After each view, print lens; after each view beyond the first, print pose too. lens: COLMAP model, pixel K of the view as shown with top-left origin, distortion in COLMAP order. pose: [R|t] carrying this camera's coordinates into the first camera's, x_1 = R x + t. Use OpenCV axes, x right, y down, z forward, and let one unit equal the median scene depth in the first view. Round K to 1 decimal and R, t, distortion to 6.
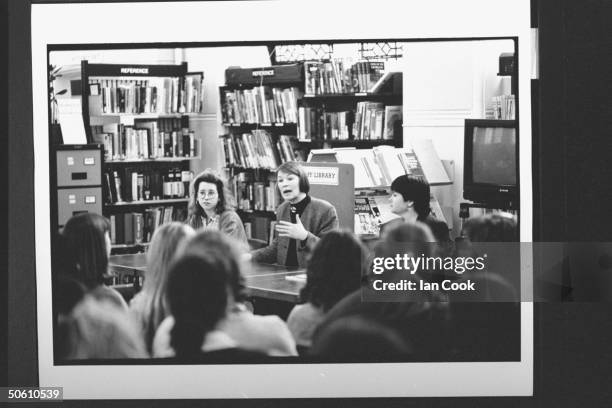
lens RADIAL K [[4281.1, 0, 306.1], [0, 4281.1, 202.9], [0, 0, 1]] dist [2.805633, 0.000000]
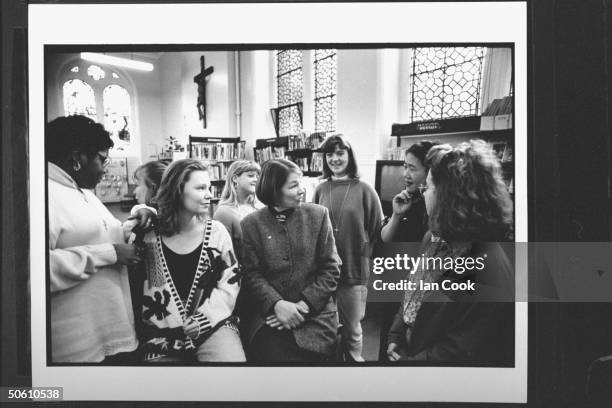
lens RADIAL K [[4281.1, 0, 305.8], [0, 4281.1, 204.3], [0, 0, 1]] dist [2.805633, 0.000000]
pose [[0.999907, -0.000684, 0.013651, -0.019492], [0.000803, 0.999961, -0.008738, 0.019008], [-0.013644, 0.008748, 0.999869, -1.053126]]
